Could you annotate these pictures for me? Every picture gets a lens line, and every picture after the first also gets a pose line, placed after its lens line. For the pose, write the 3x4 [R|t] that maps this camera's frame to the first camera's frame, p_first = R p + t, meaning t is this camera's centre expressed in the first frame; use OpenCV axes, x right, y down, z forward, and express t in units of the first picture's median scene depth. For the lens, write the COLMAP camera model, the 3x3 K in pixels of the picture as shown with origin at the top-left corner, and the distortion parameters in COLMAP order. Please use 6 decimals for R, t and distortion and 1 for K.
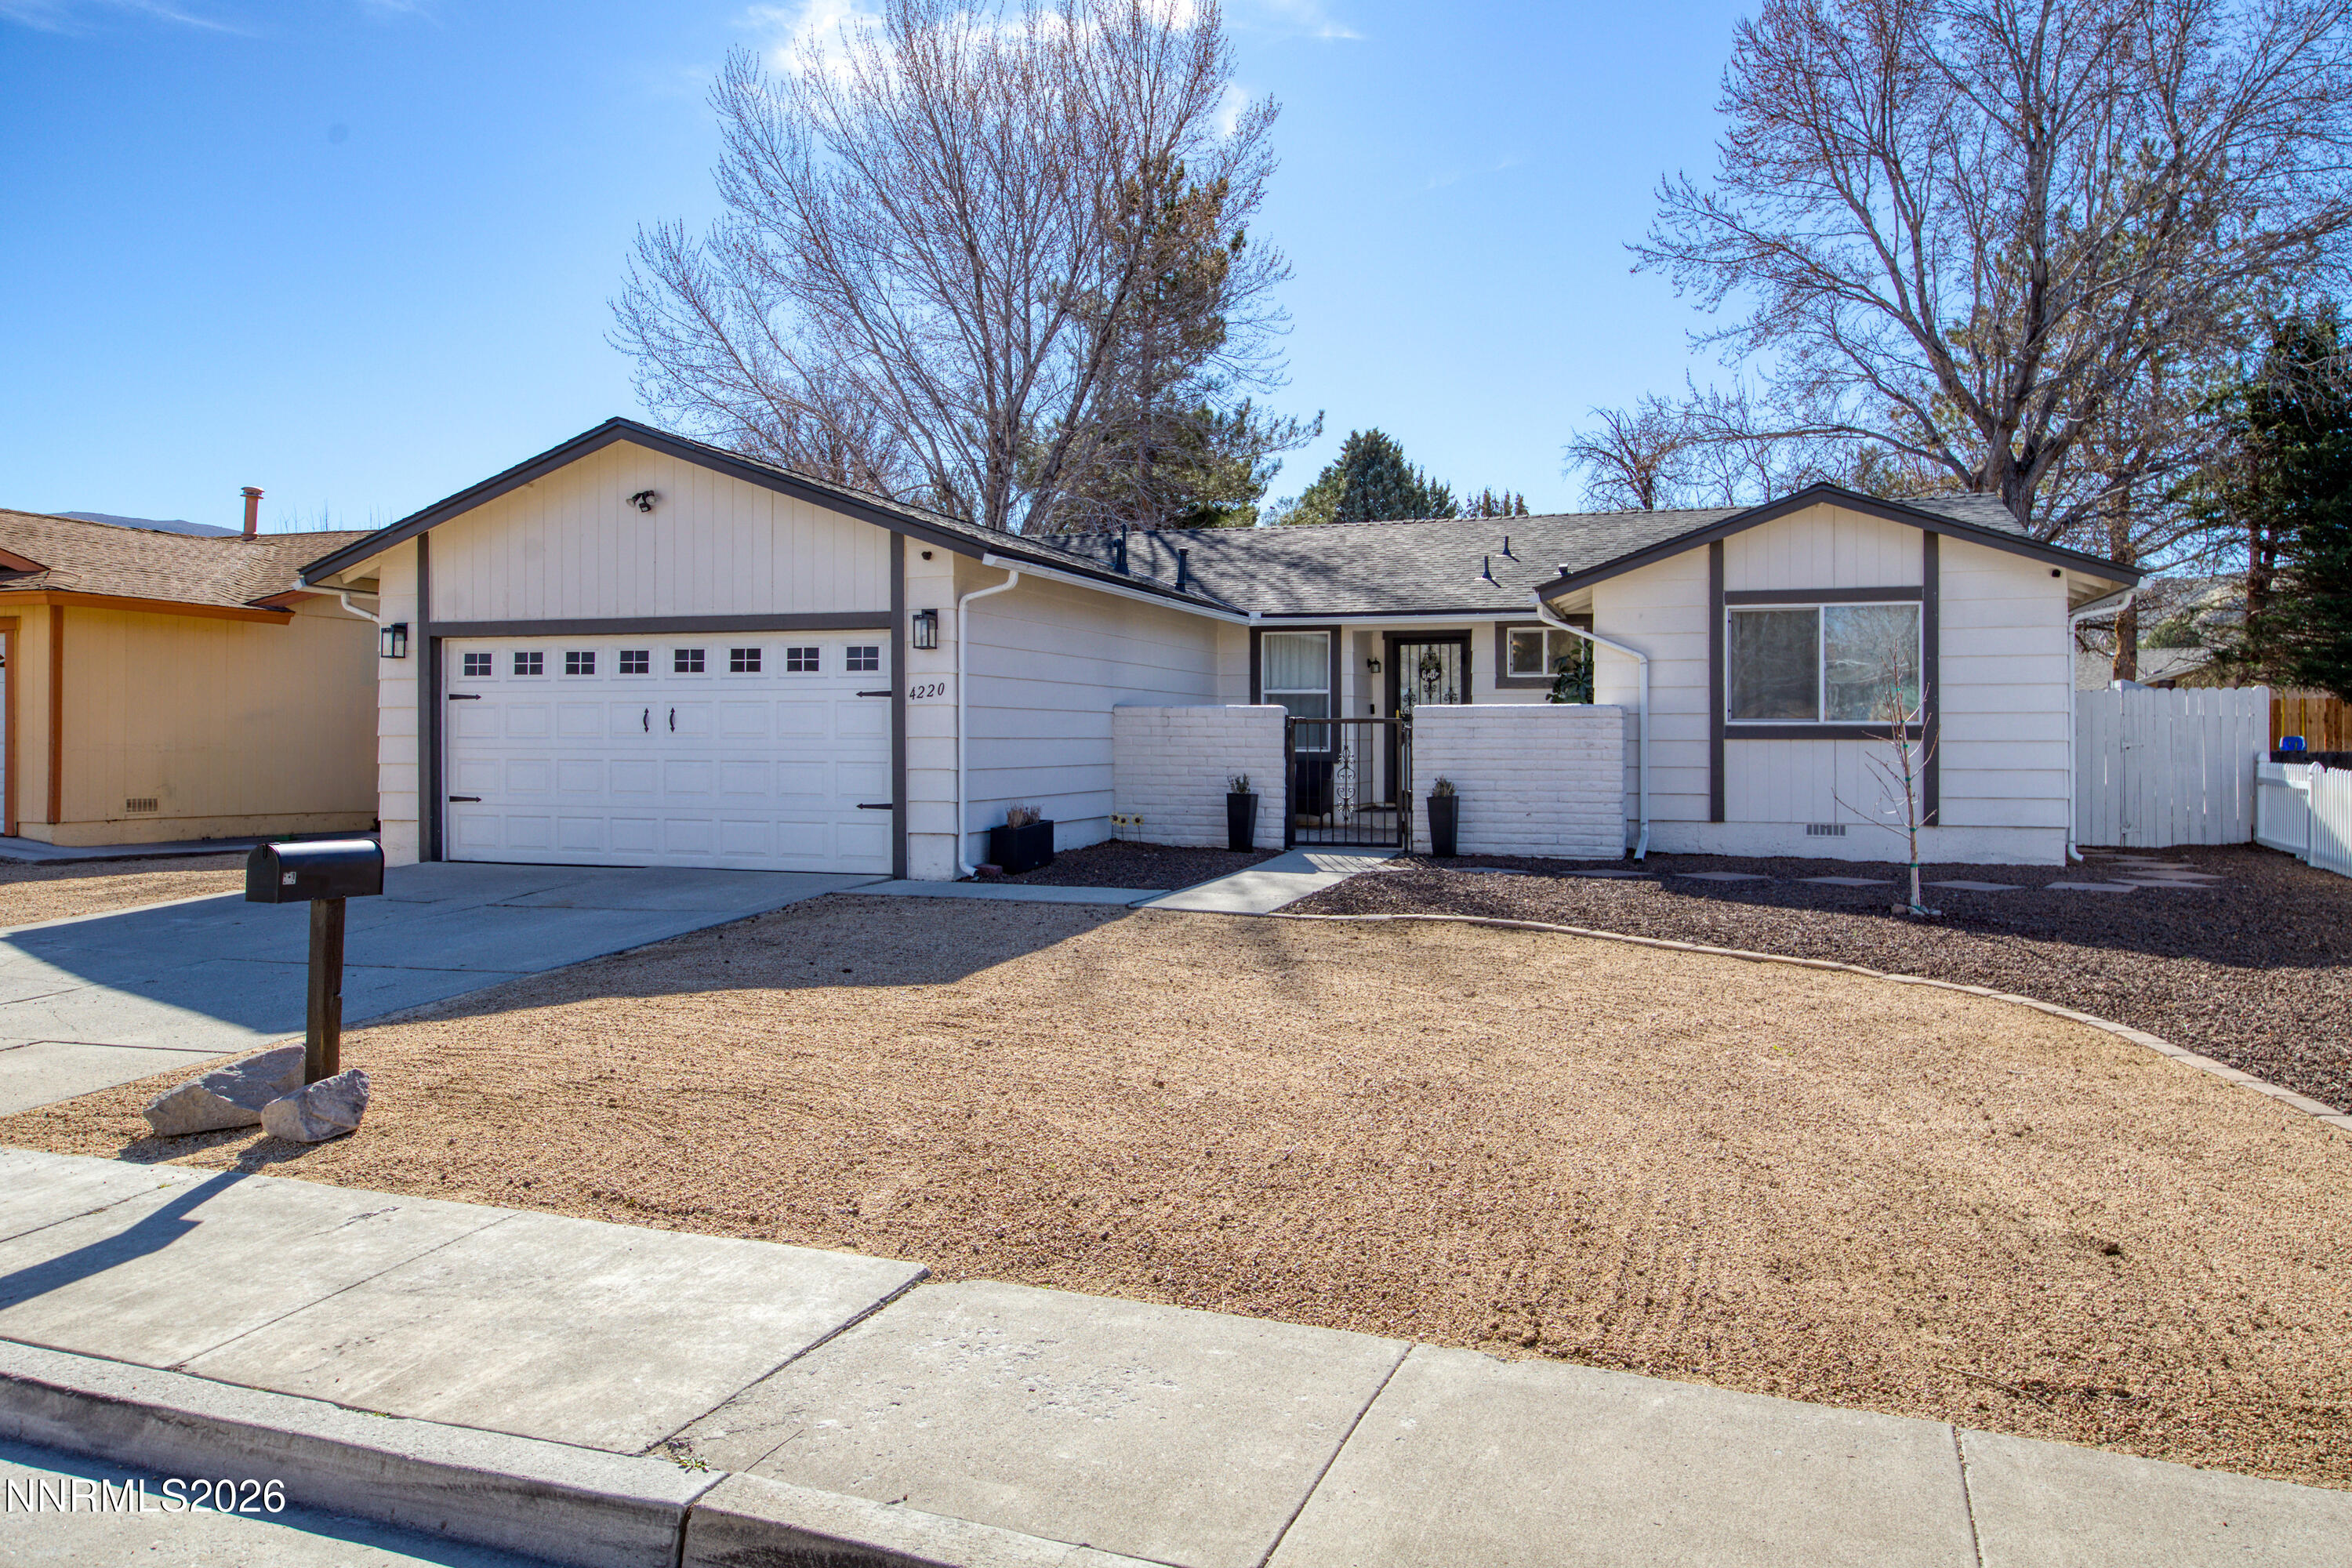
lens RADIAL K [[1647.5, 0, 1176.0], [0, 1647.5, 784.0], [0, 0, 1]] dist [-0.002621, -0.000636]
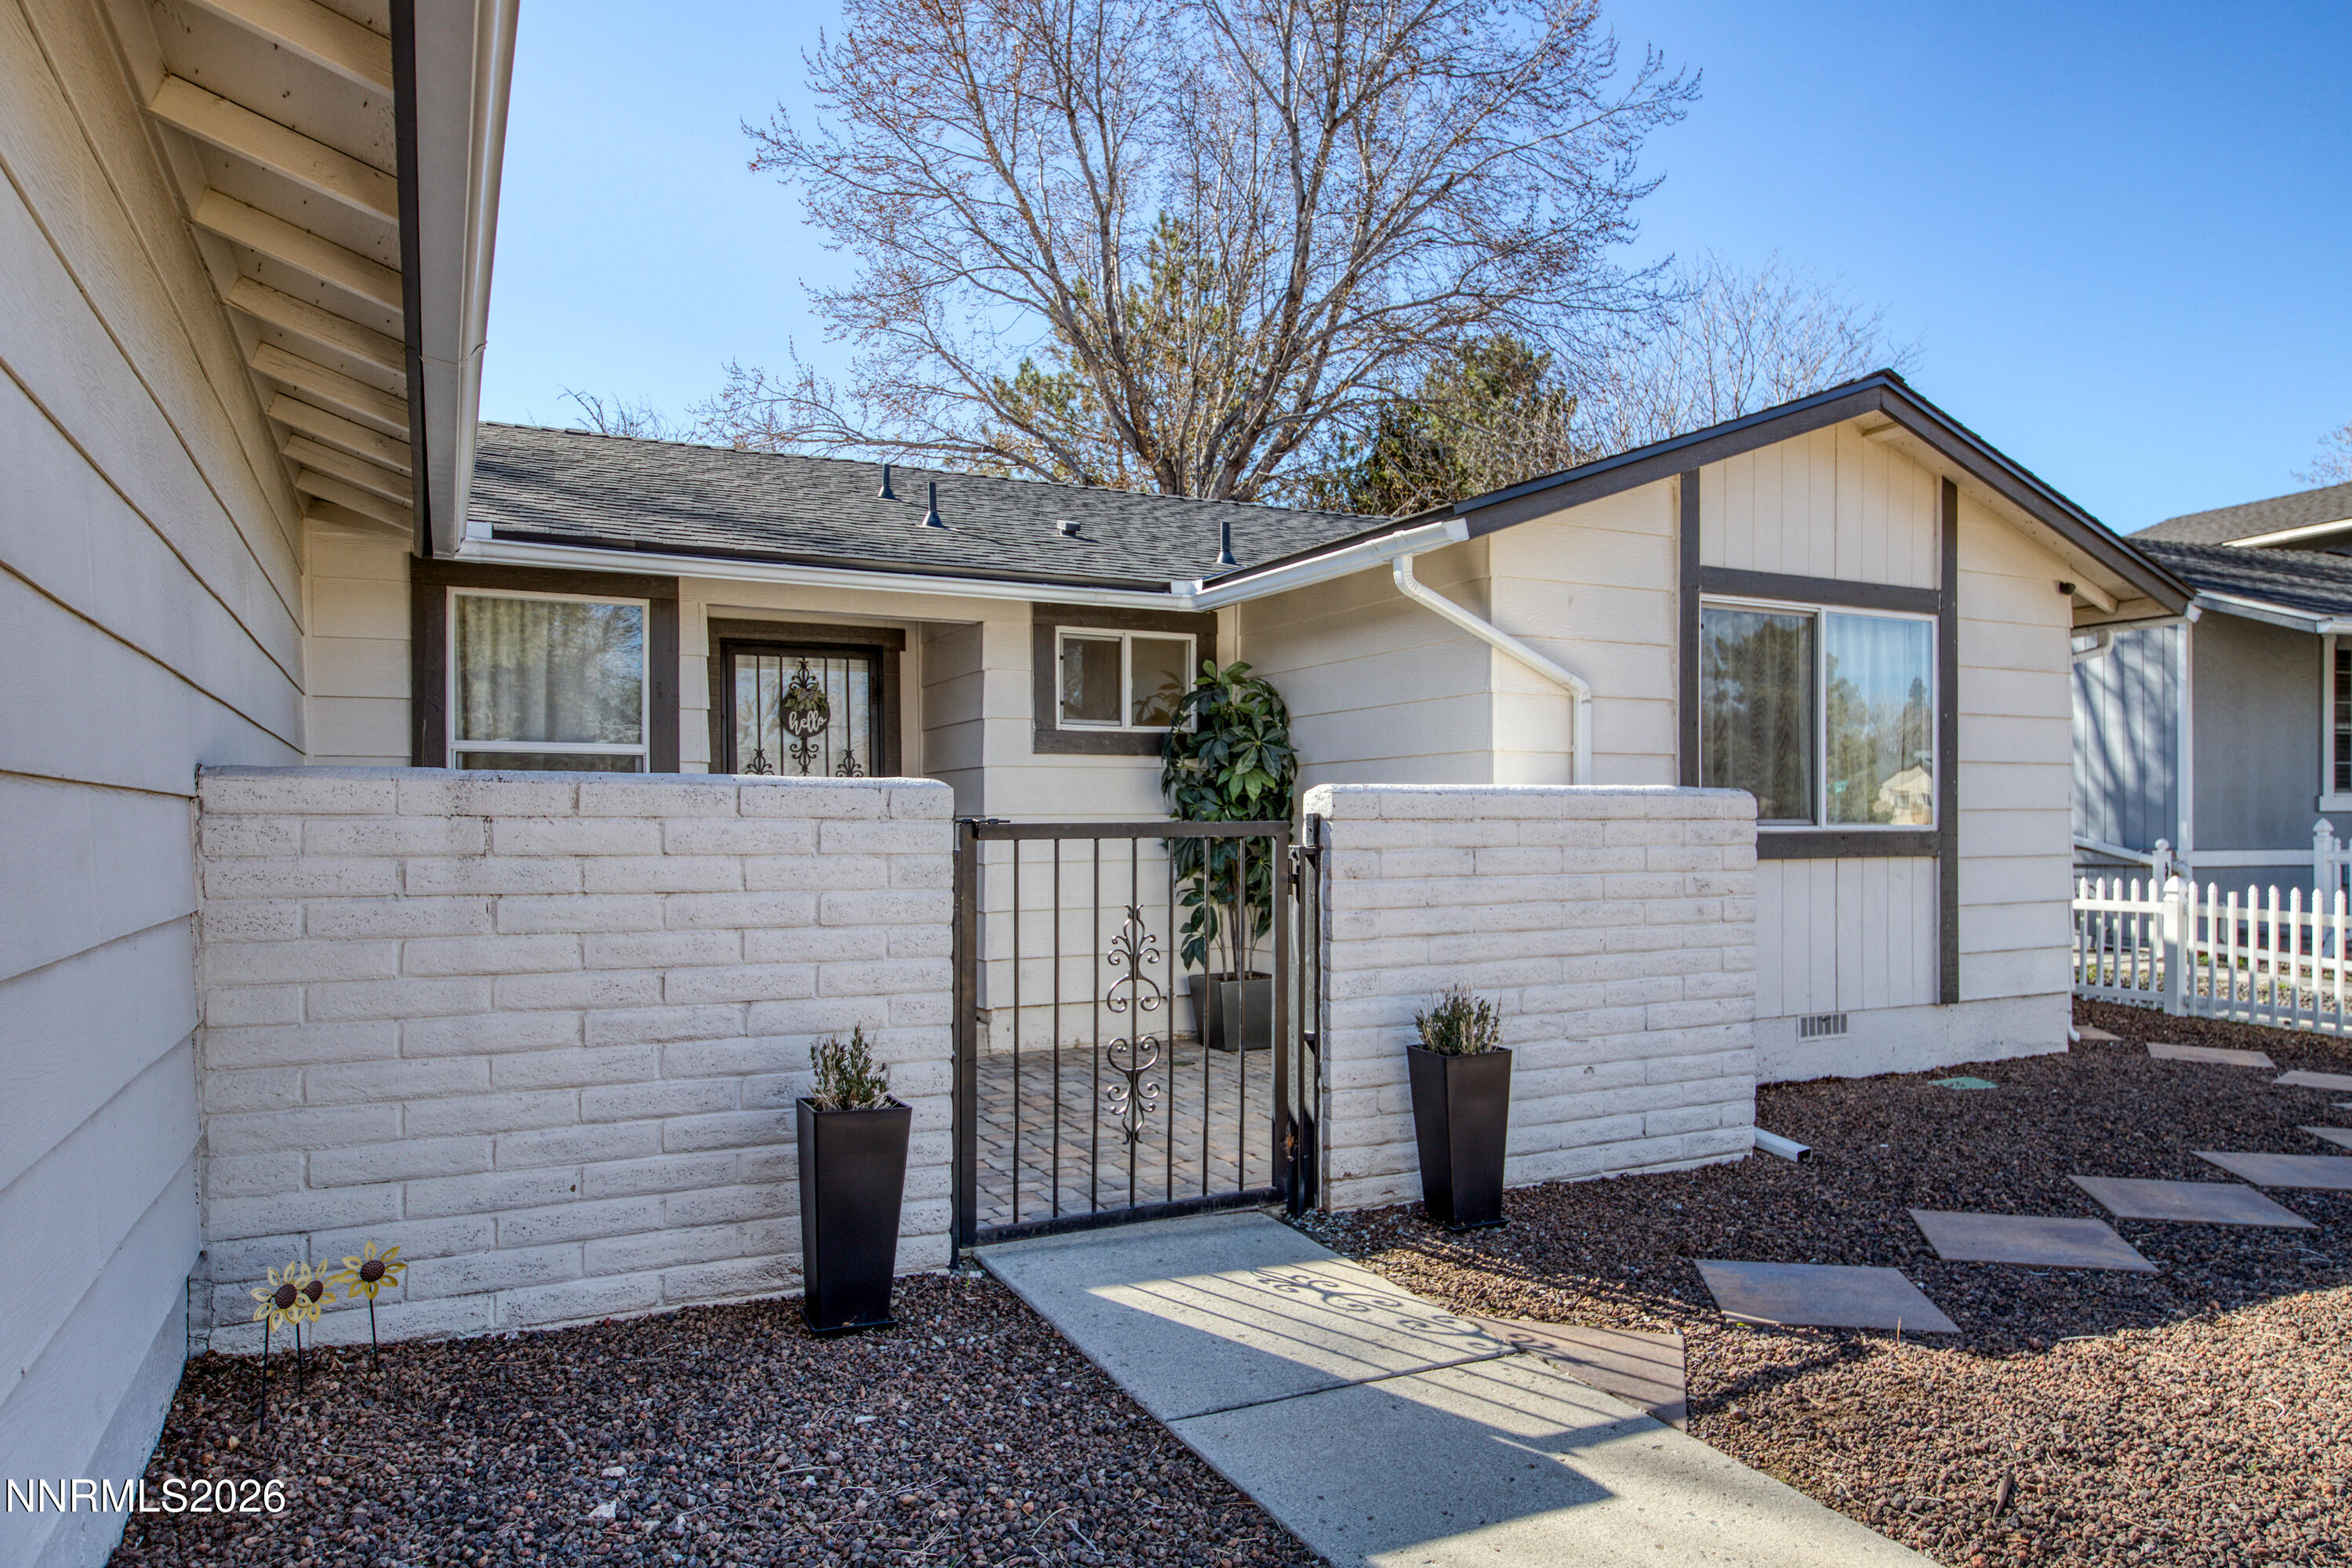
lens RADIAL K [[1469.4, 0, 1176.0], [0, 1469.4, 784.0], [0, 0, 1]] dist [0.035406, 0.000334]
pose [[0.672297, 0.013568, 0.740157, -0.108177], [0.026071, 0.998778, -0.041989, -0.035909], [-0.739822, 0.047526, 0.671122, 0.819179]]
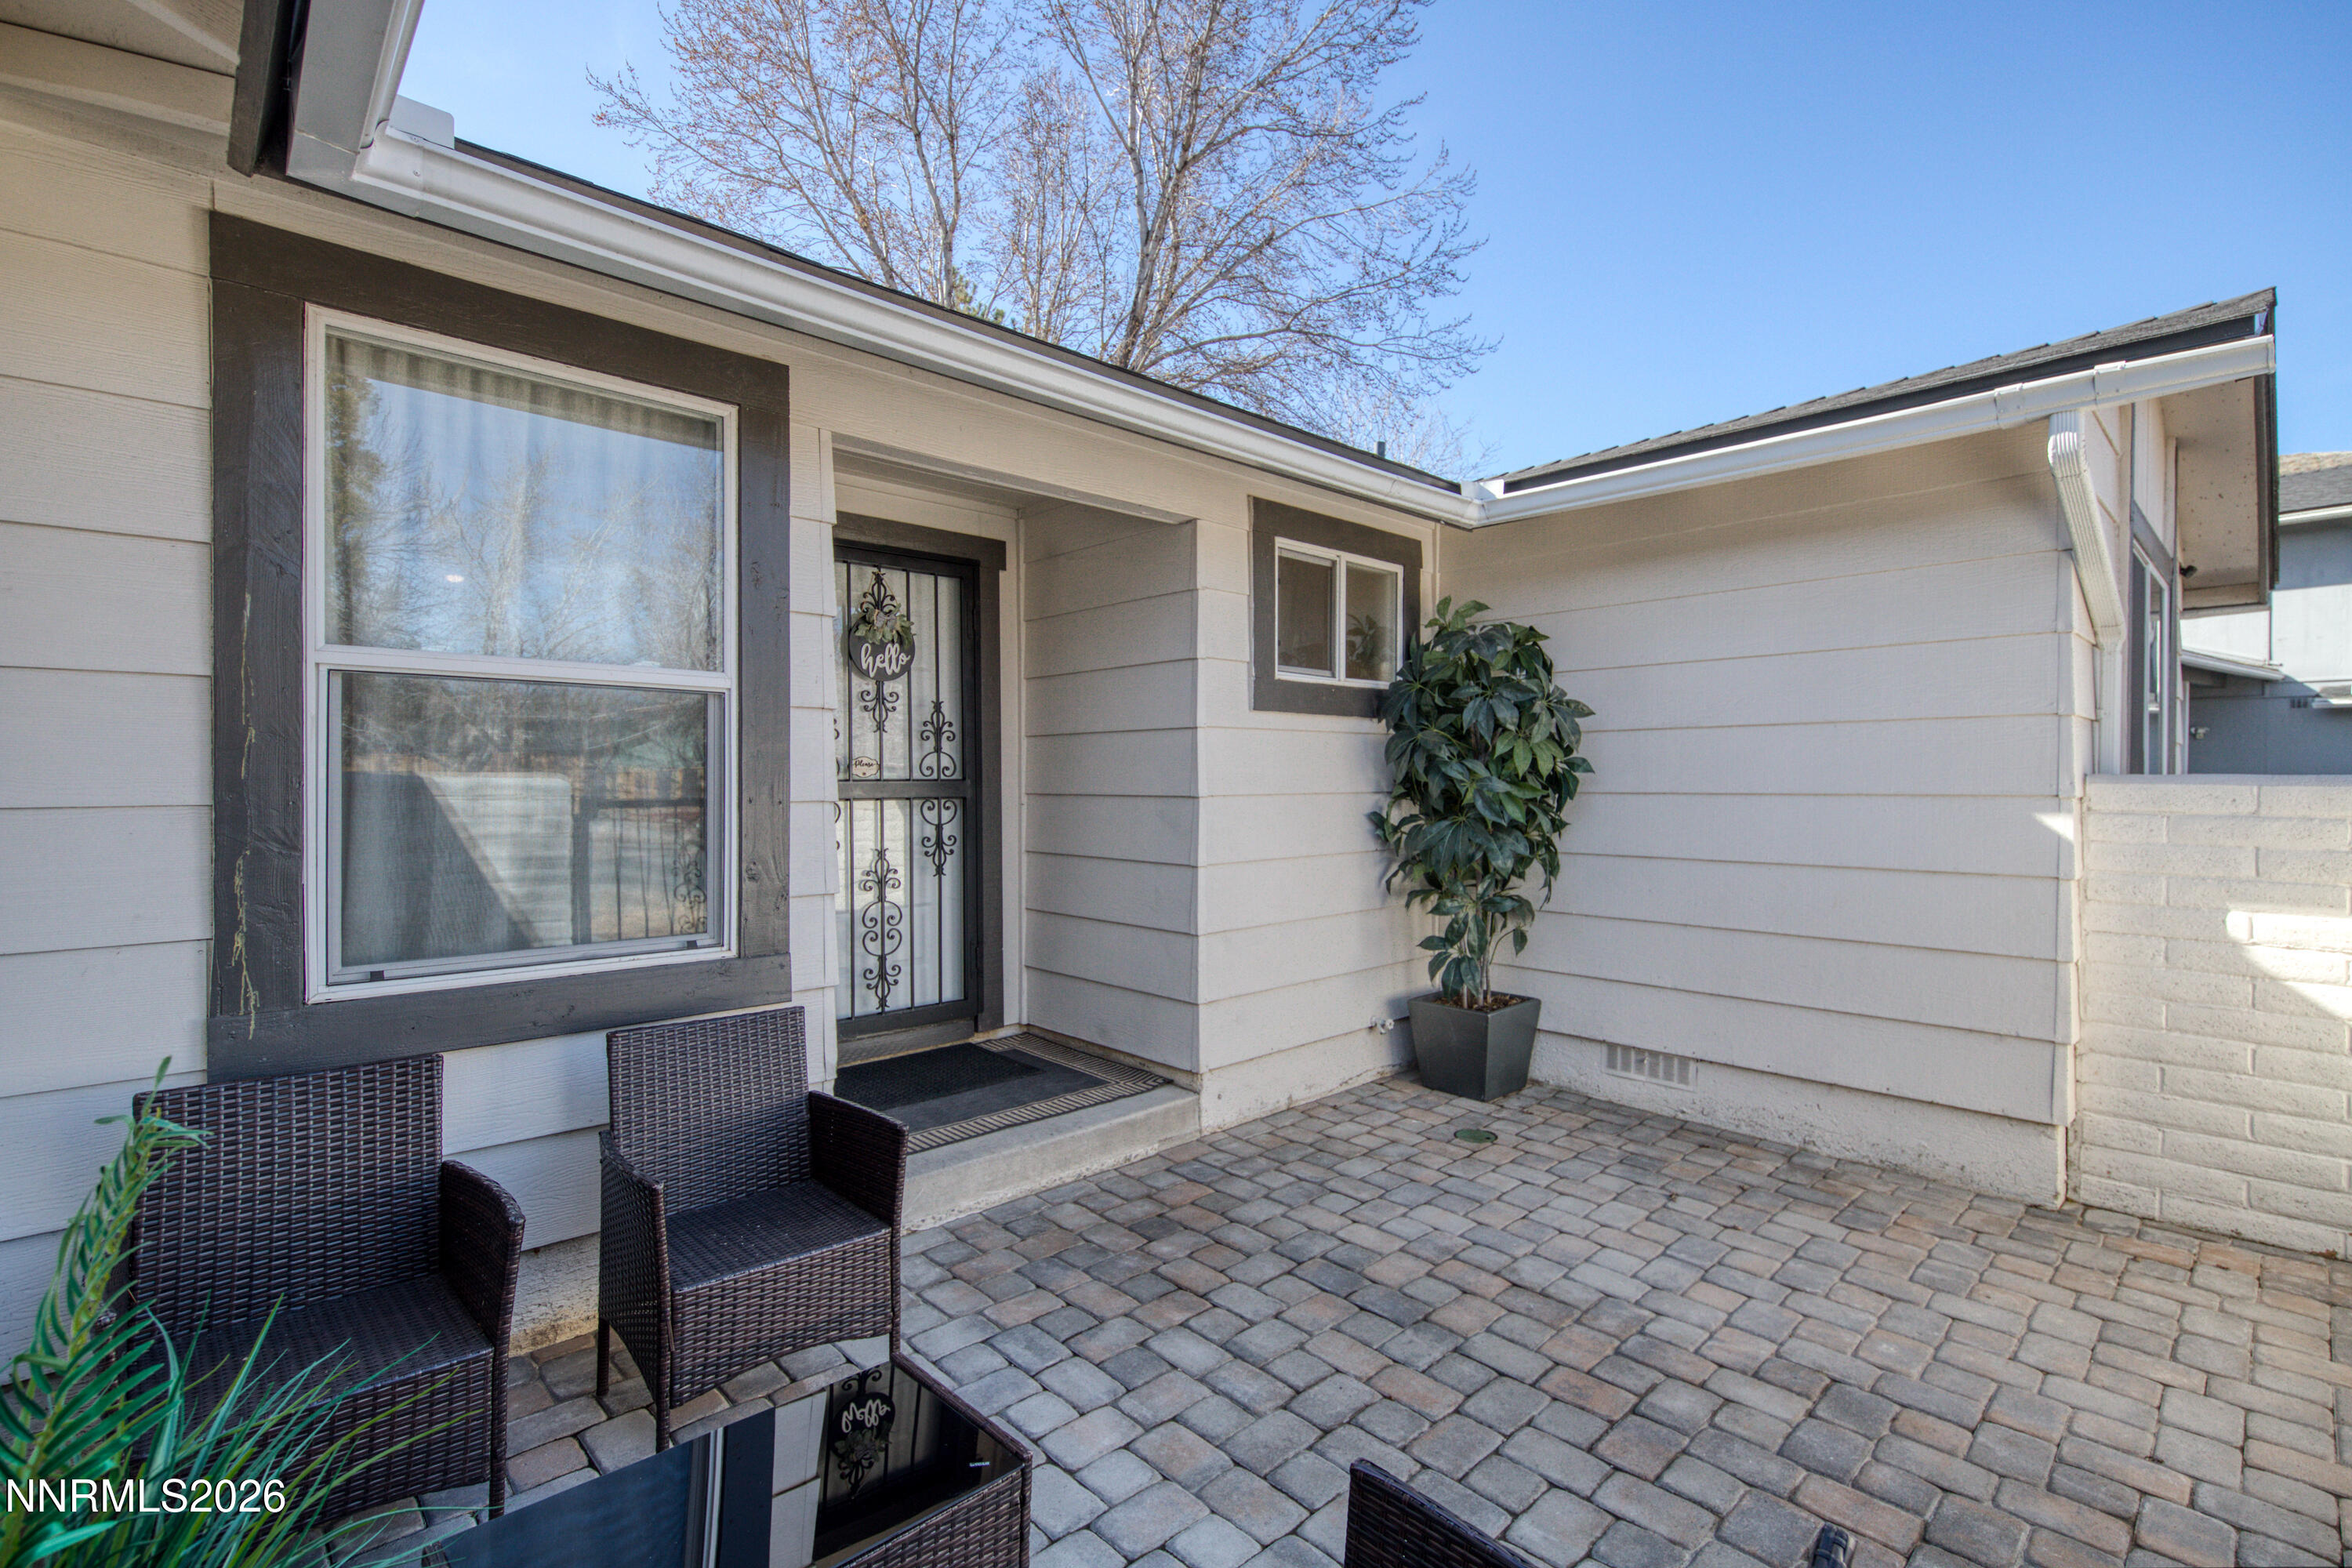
lens RADIAL K [[1037.3, 0, 1176.0], [0, 1037.3, 784.0], [0, 0, 1]] dist [0.009405, -0.000263]
pose [[0.436405, -0.008597, 0.899709, -0.007515], [0.023030, 0.999733, -0.001617, -0.050663], [-0.899455, 0.021426, 0.436487, 1.098034]]
